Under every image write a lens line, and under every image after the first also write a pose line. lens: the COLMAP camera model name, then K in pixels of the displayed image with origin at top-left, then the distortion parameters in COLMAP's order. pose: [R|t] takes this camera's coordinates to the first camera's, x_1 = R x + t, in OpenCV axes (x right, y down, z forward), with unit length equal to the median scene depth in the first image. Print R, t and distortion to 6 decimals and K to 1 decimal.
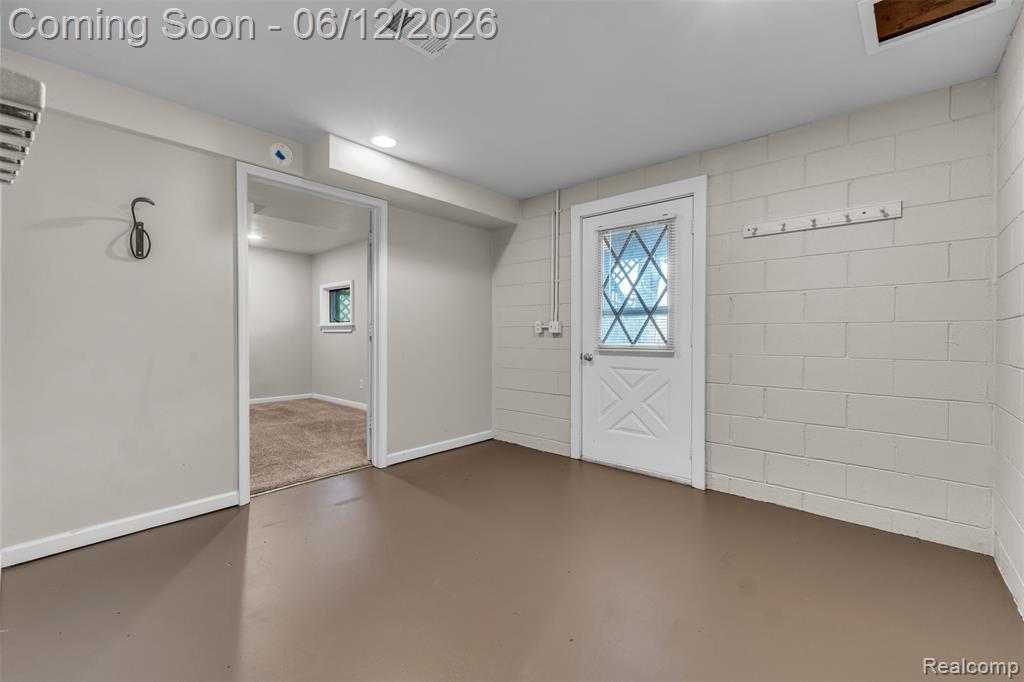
lens RADIAL K [[428.9, 0, 512.0], [0, 428.9, 341.0], [0, 0, 1]] dist [-0.000126, -0.000098]
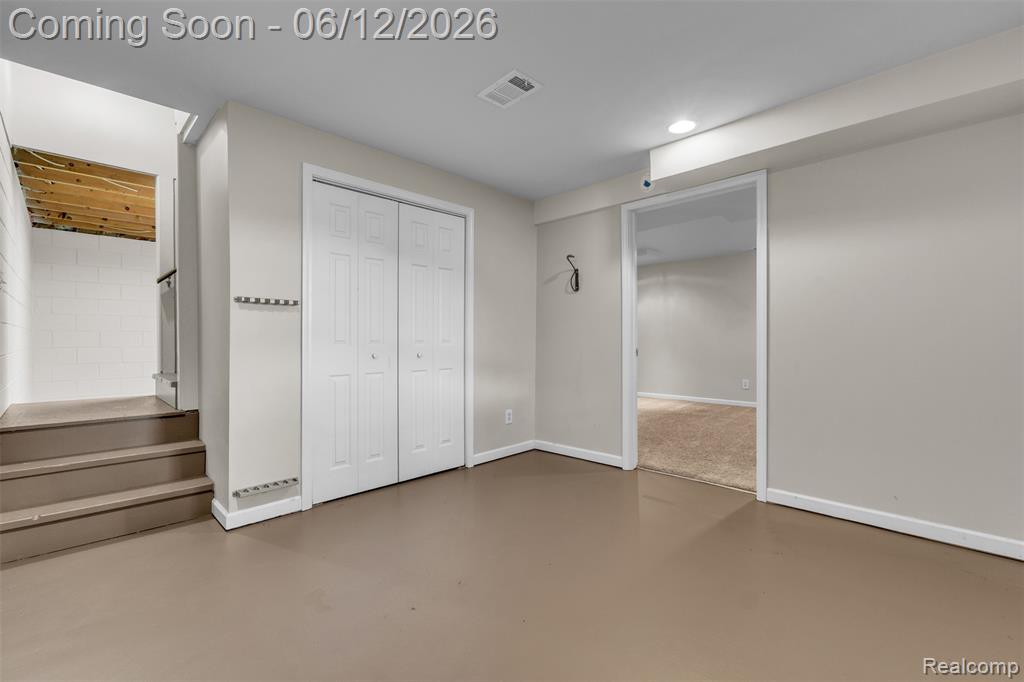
lens RADIAL K [[429.2, 0, 513.3], [0, 429.2, 336.2], [0, 0, 1]] dist [0.001000, -0.000340]
pose [[-0.046783, -0.001260, -0.998904, 0.643857], [-0.004049, 0.999991, -0.001072, -0.015591], [0.998897, 0.003994, -0.046788, 0.694855]]
